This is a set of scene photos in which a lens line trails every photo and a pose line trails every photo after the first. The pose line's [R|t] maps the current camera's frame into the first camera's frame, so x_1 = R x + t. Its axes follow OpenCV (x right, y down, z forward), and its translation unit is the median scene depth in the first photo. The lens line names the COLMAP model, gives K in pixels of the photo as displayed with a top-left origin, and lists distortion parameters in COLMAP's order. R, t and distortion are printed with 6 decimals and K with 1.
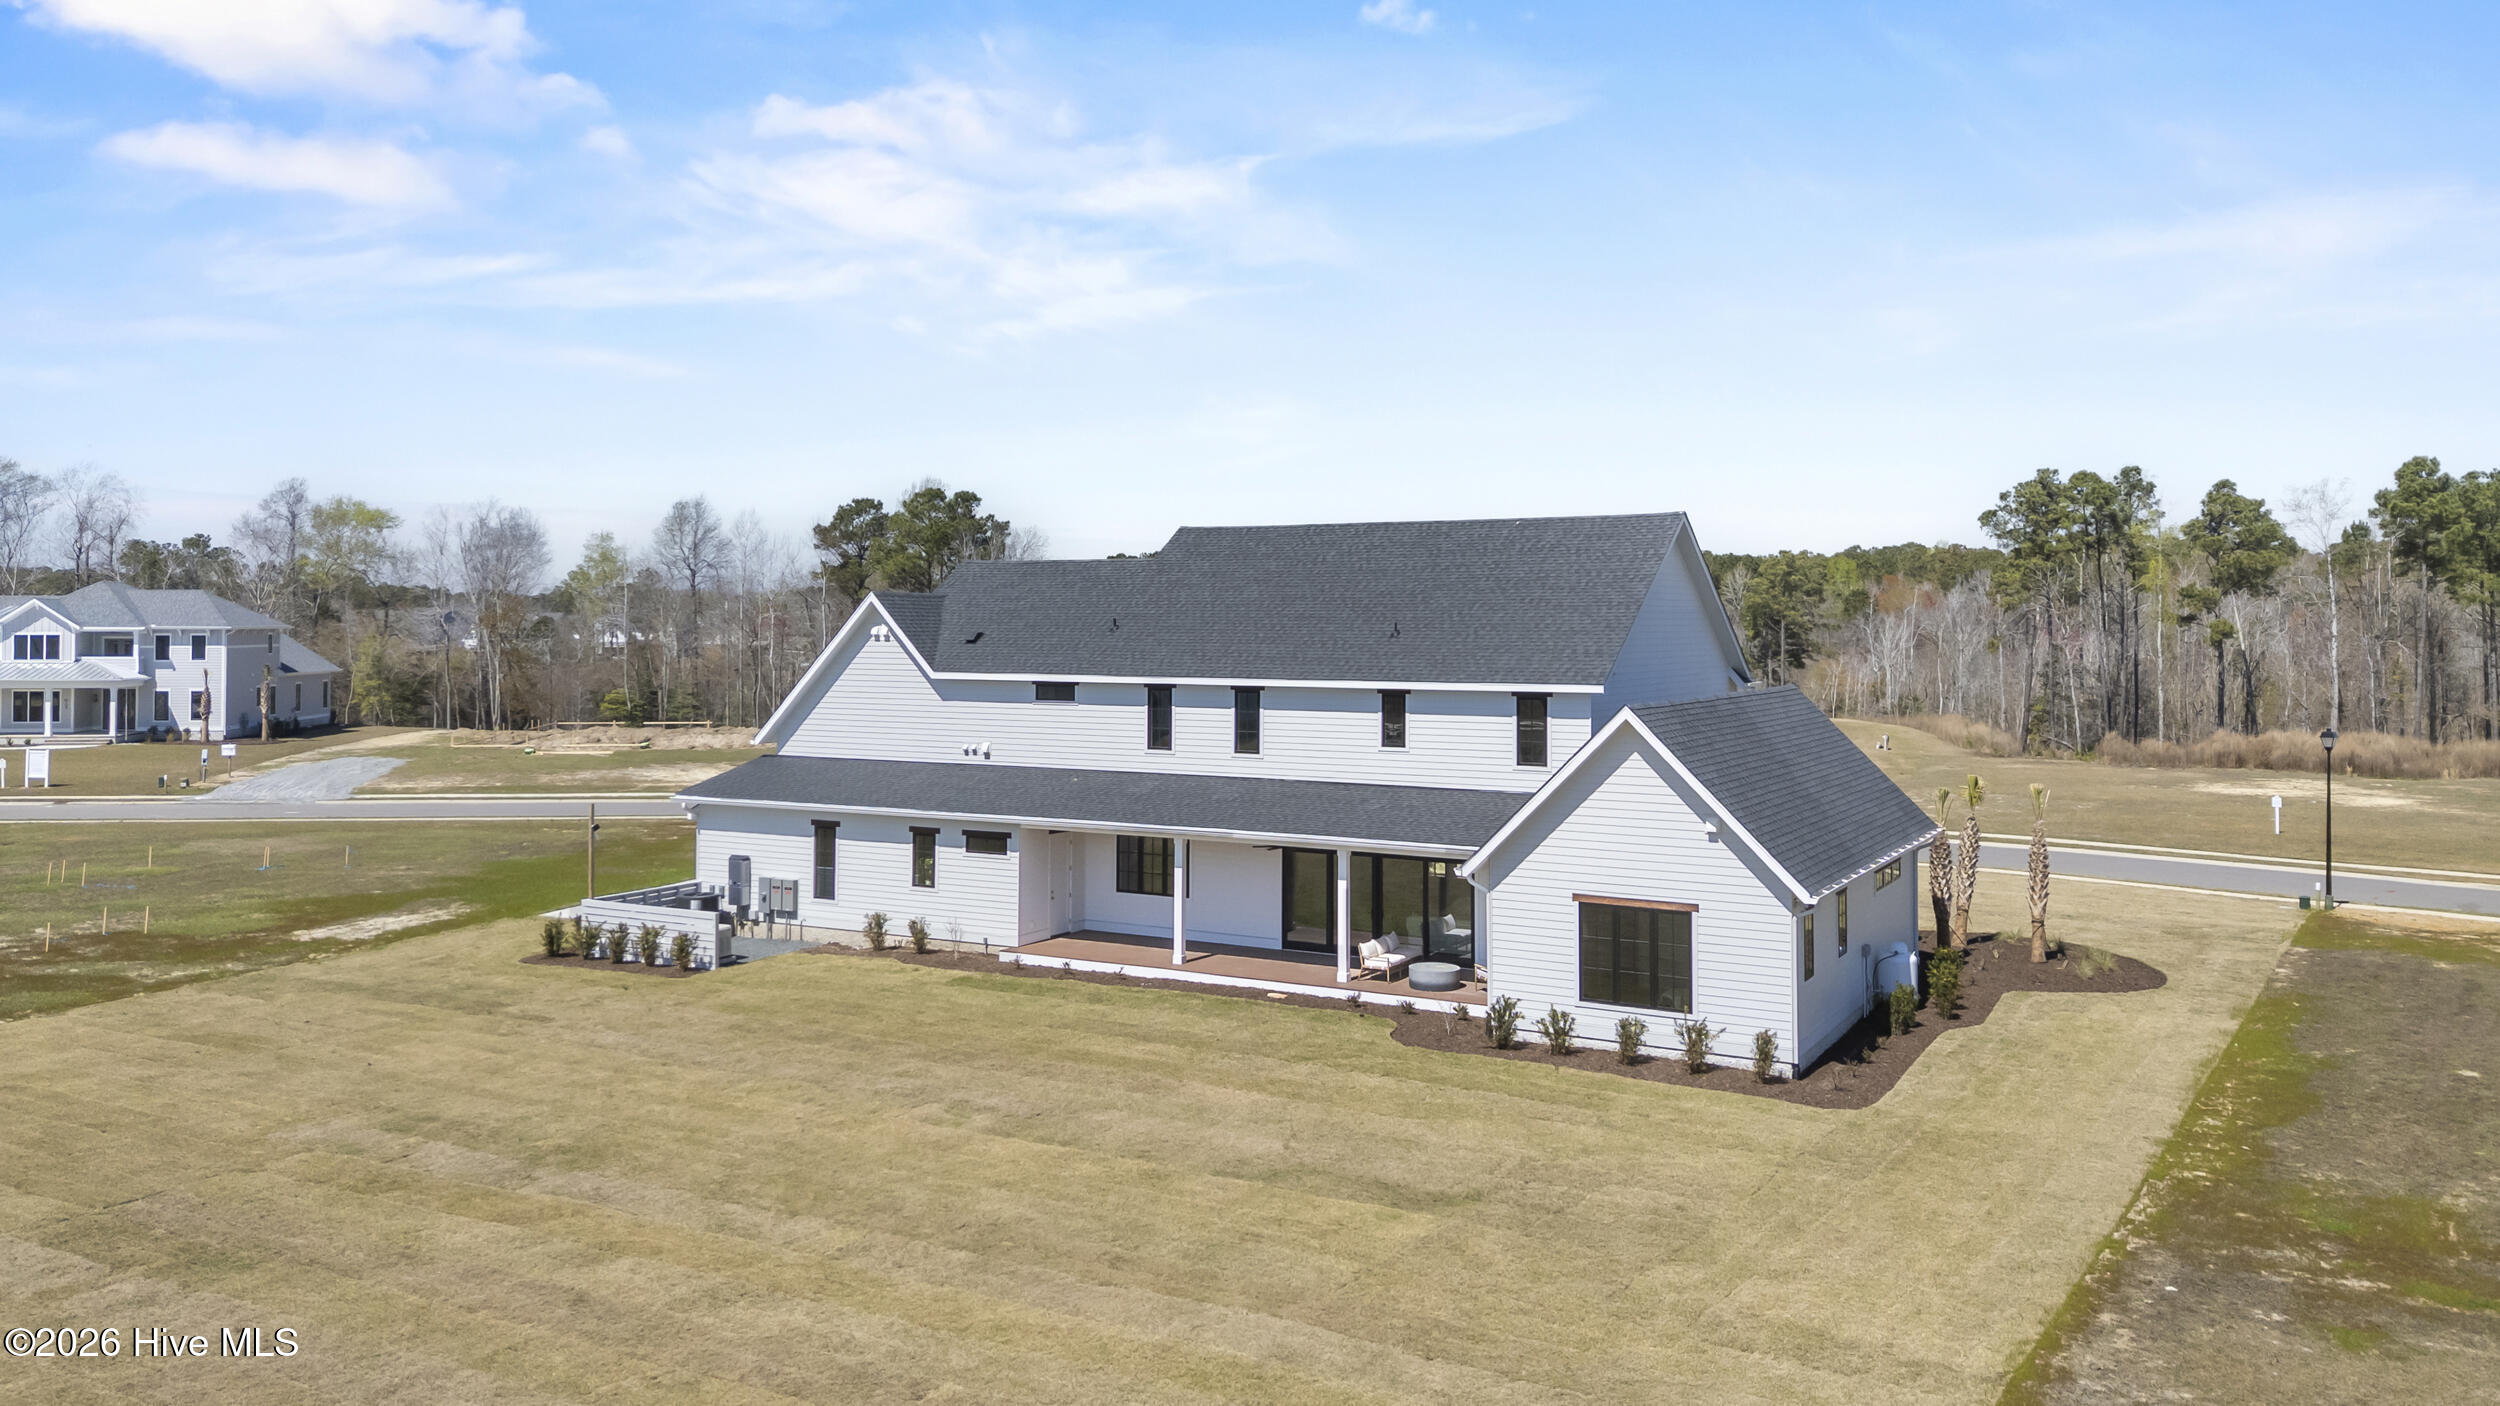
lens RADIAL K [[1861.7, 0, 1234.4], [0, 1861.7, 635.1], [0, 0, 1]] dist [0.110068, -0.152902]
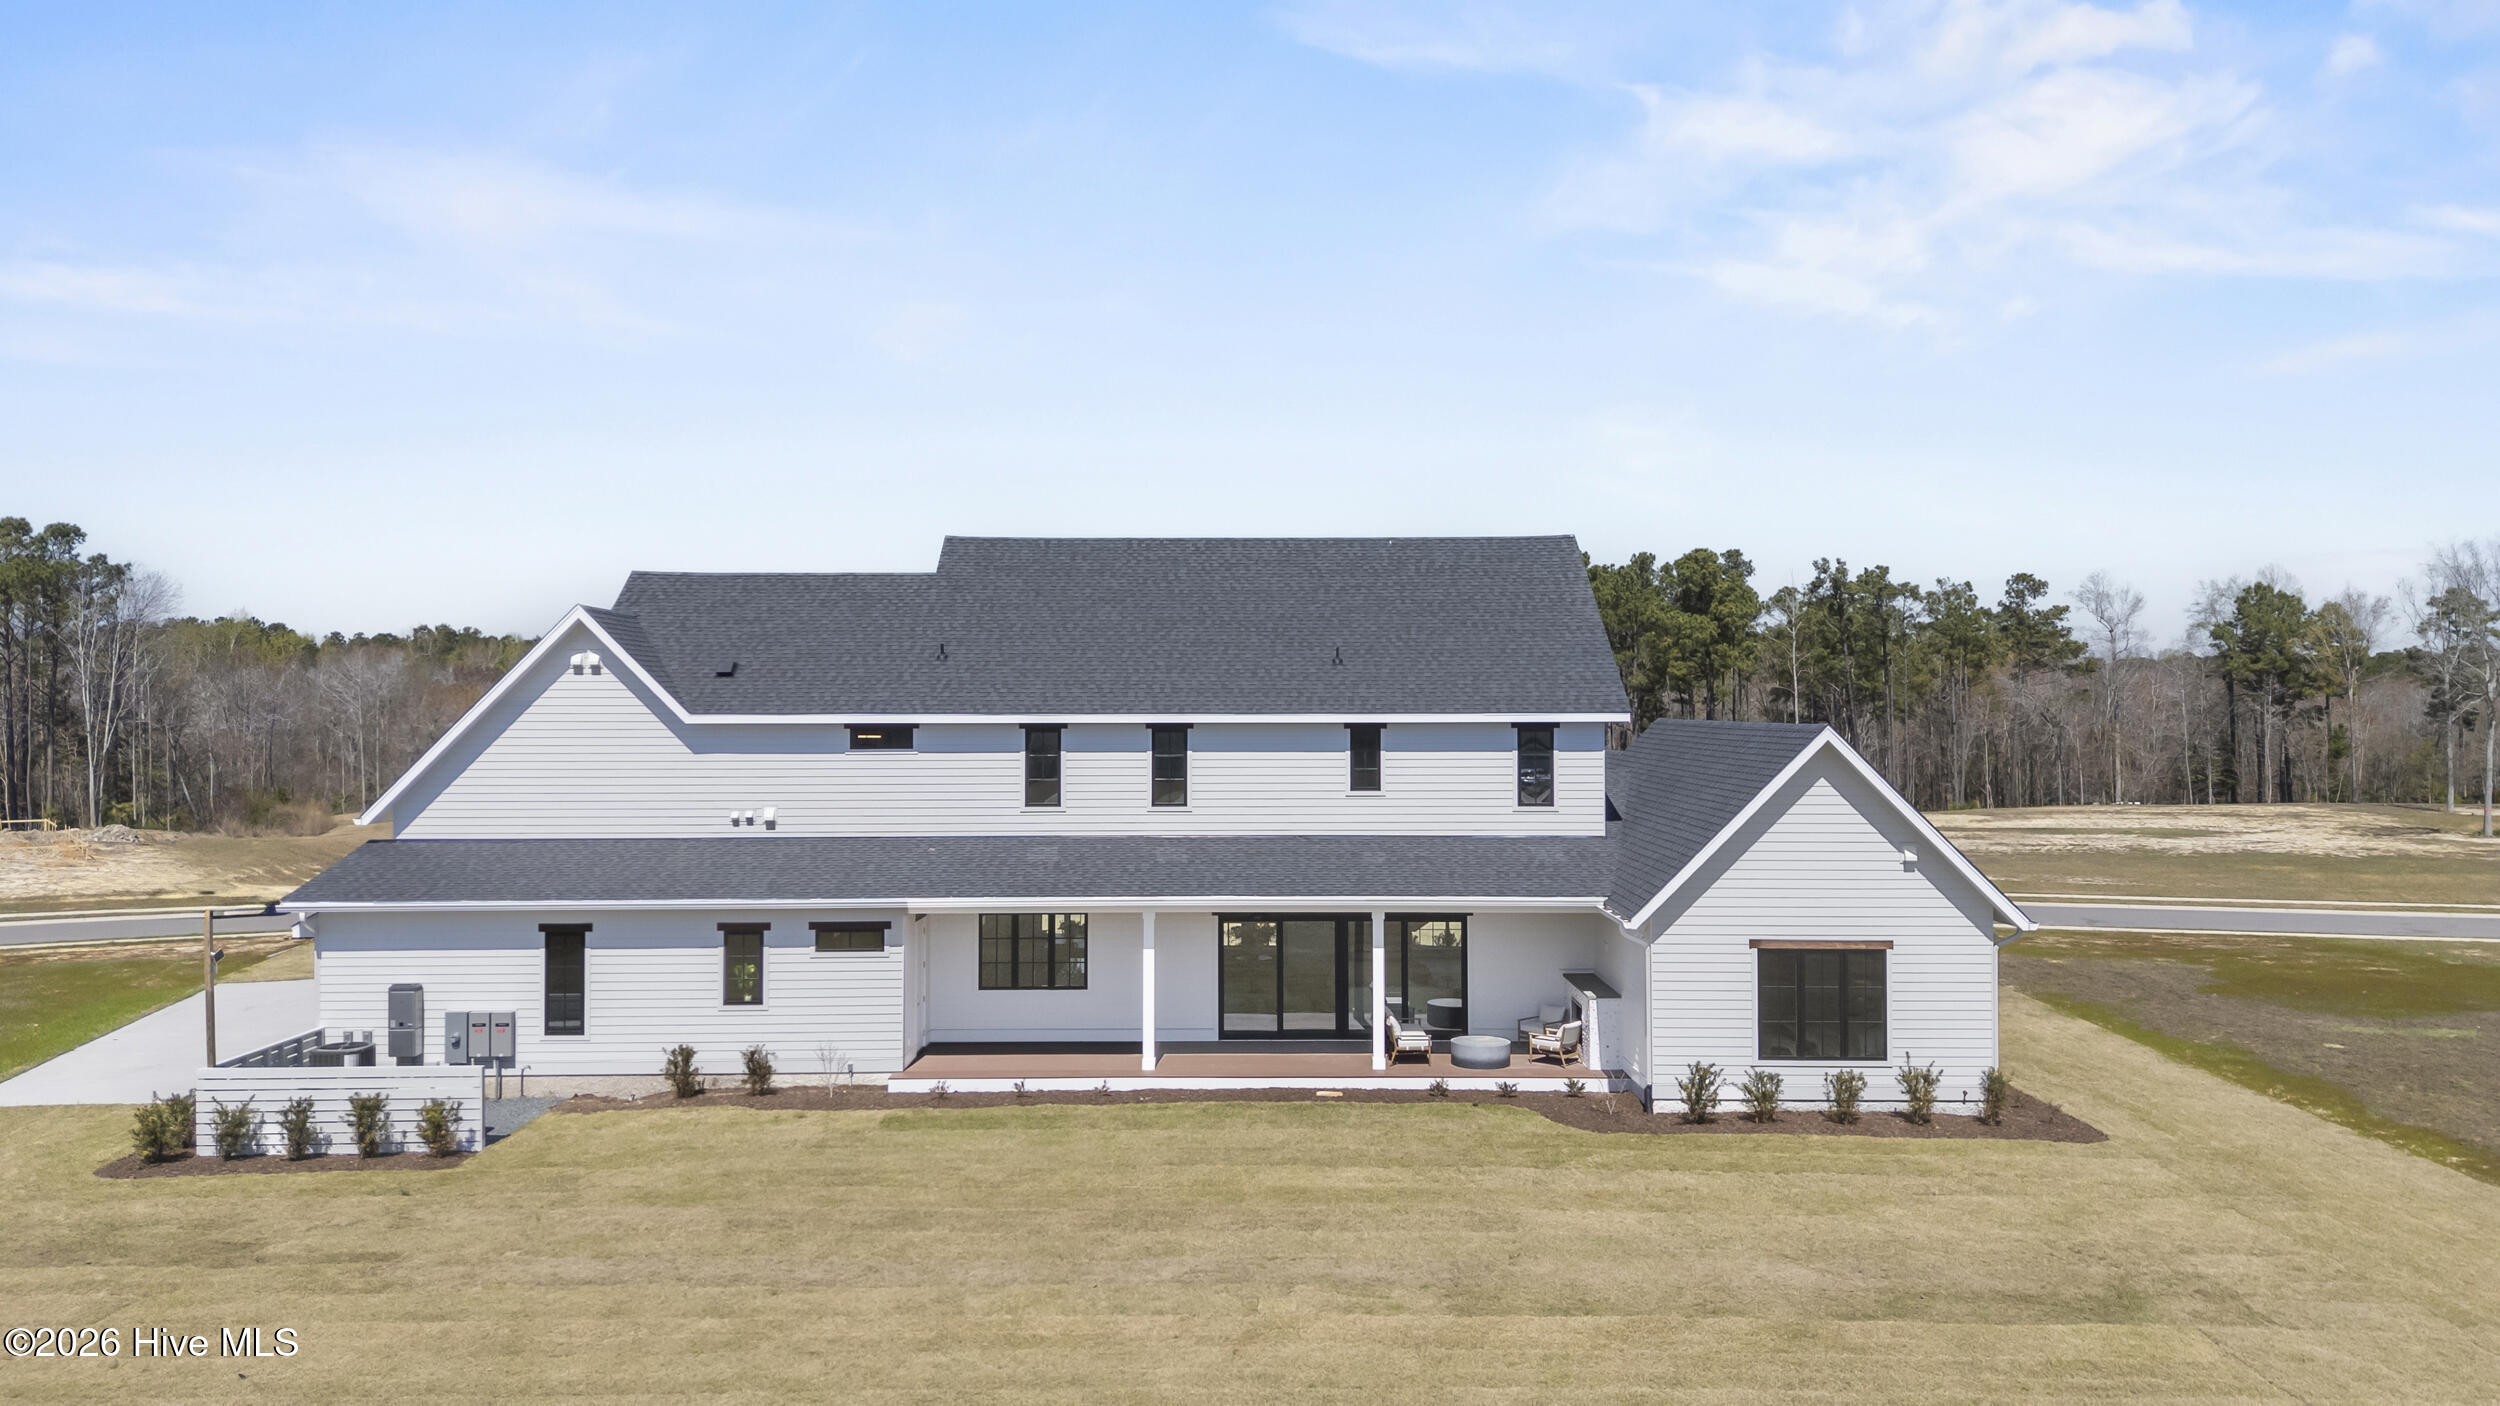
lens RADIAL K [[1826.3, 0, 1235.2], [0, 1826.3, 730.0], [0, 0, 1]] dist [0.099390, -0.143719]
pose [[0.868026, -0.010381, 0.496410, -0.363882], [0.007446, 0.999941, 0.007891, 0.023666], [-0.496463, -0.003153, 0.868052, 0.286261]]
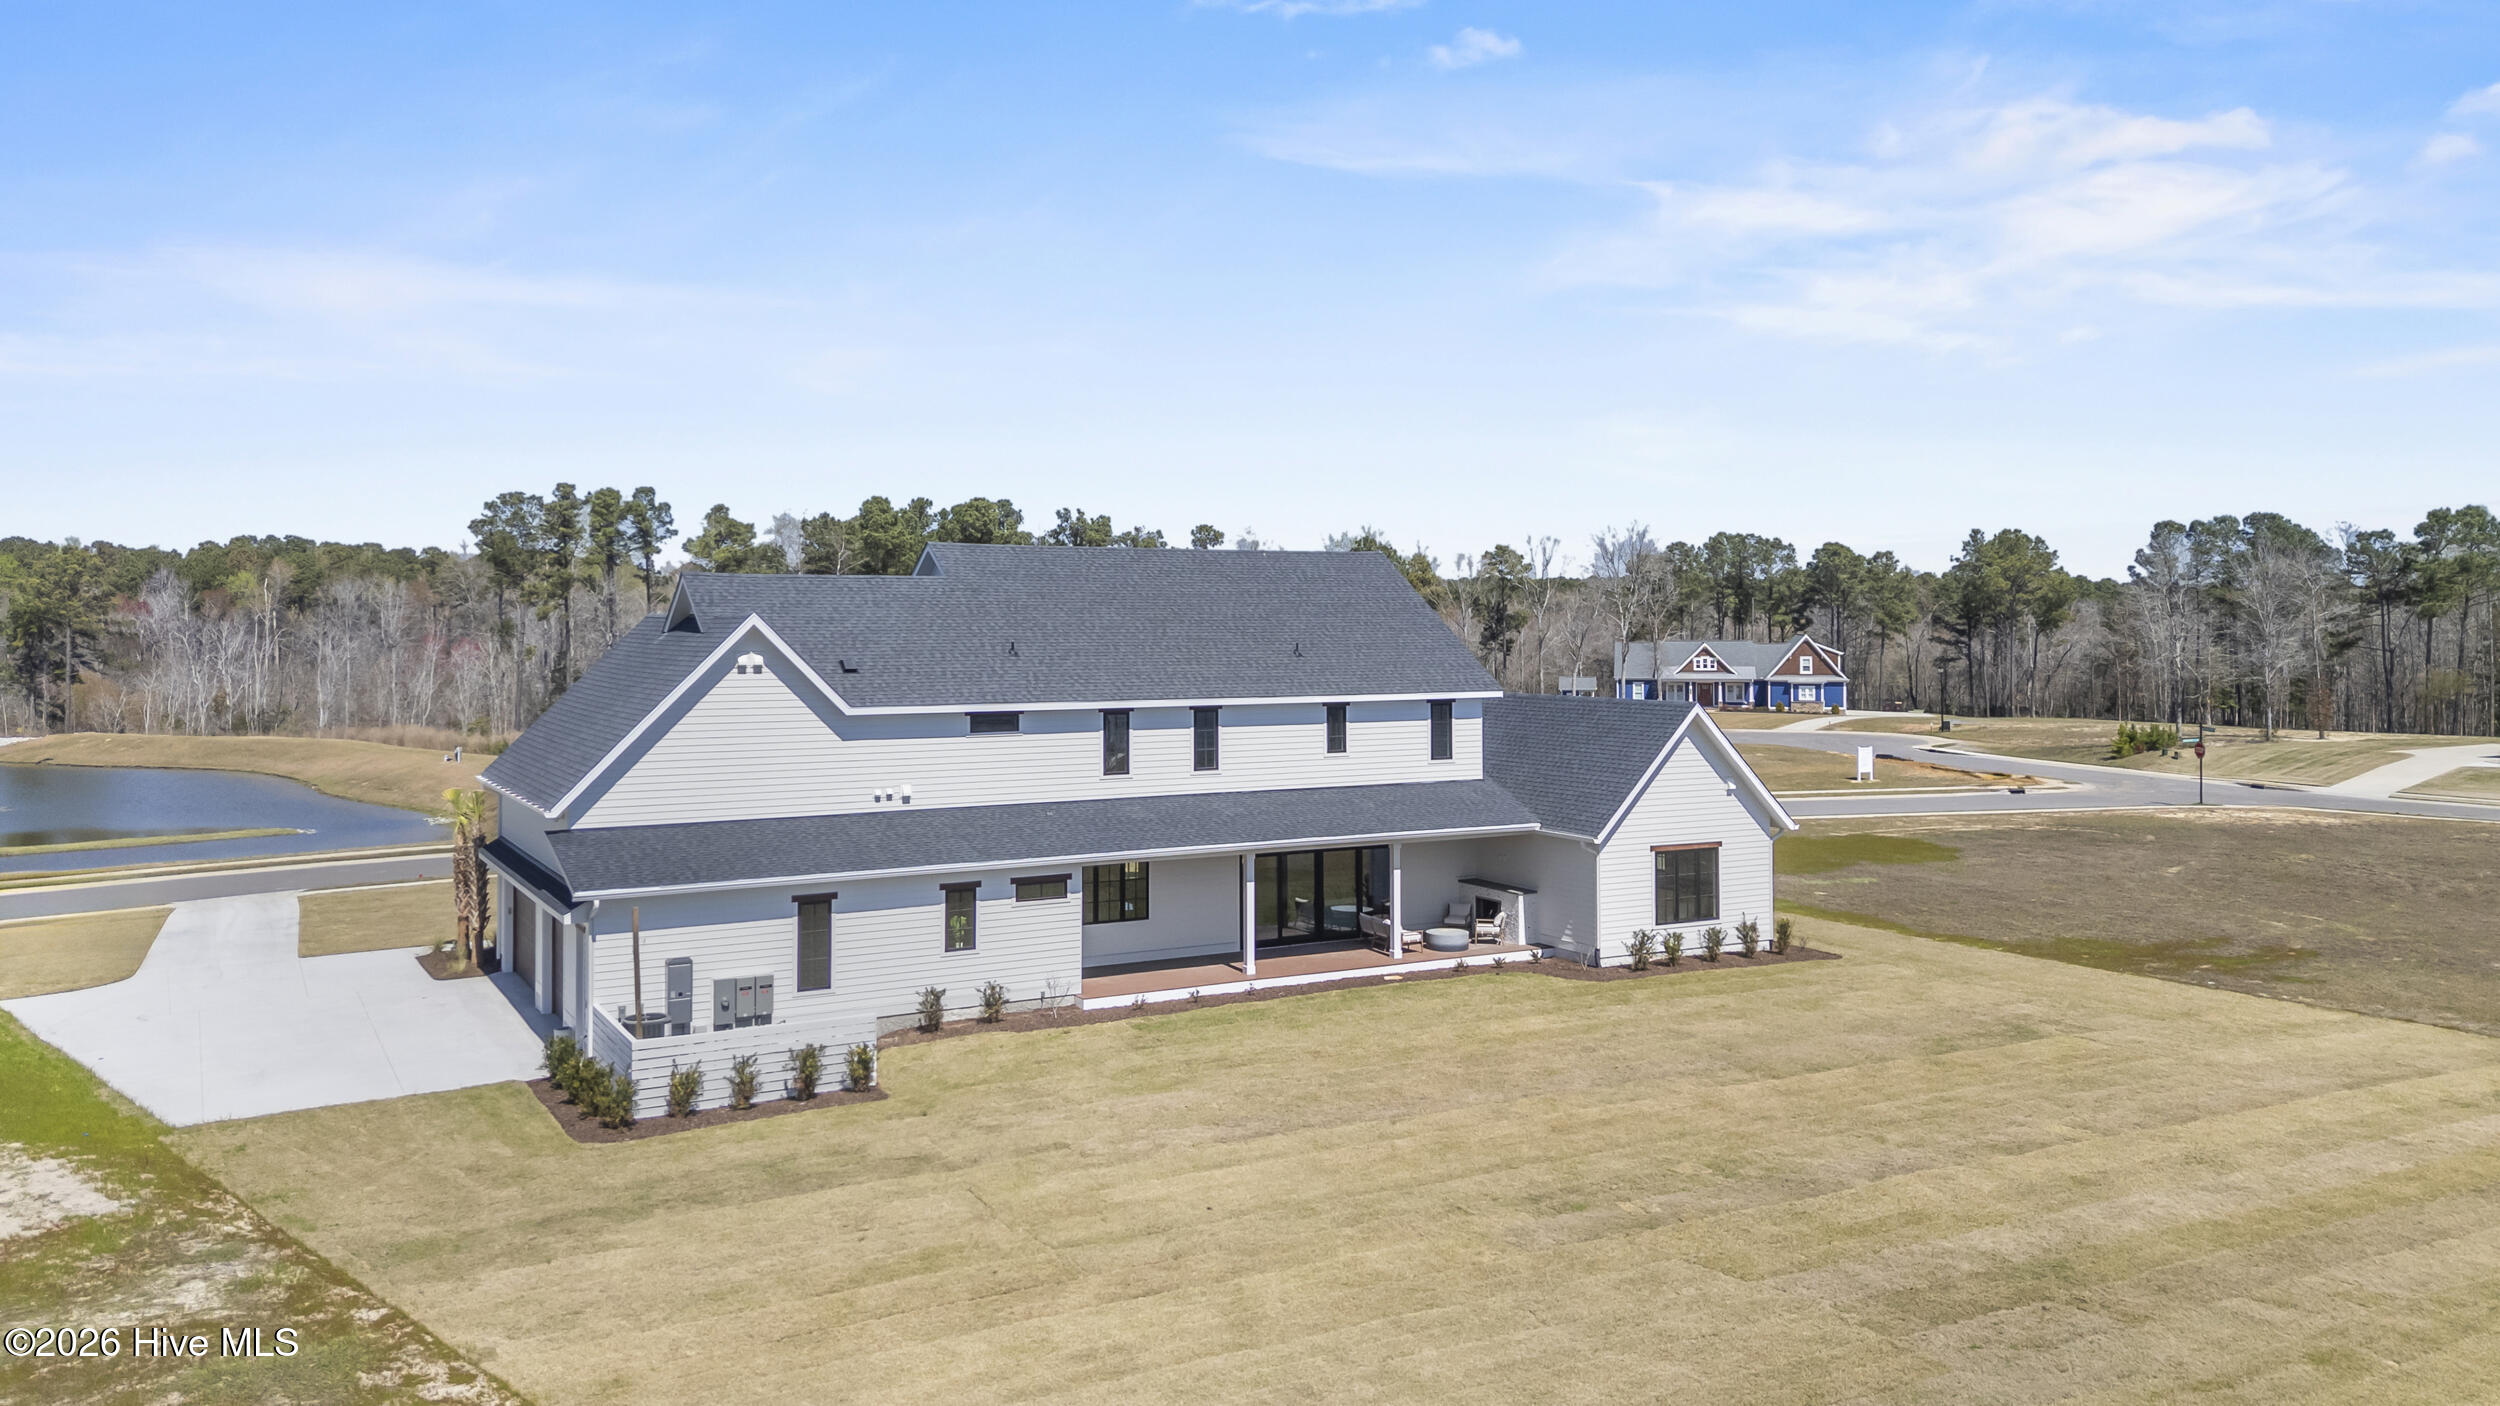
lens RADIAL K [[1861.7, 0, 1234.4], [0, 1861.7, 635.1], [0, 0, 1]] dist [0.110068, -0.152902]
pose [[0.511871, -0.004552, 0.859050, -0.872296], [0.014947, 0.999882, -0.003608, -0.008031], [-0.858932, 0.014687, 0.511878, 0.449551]]
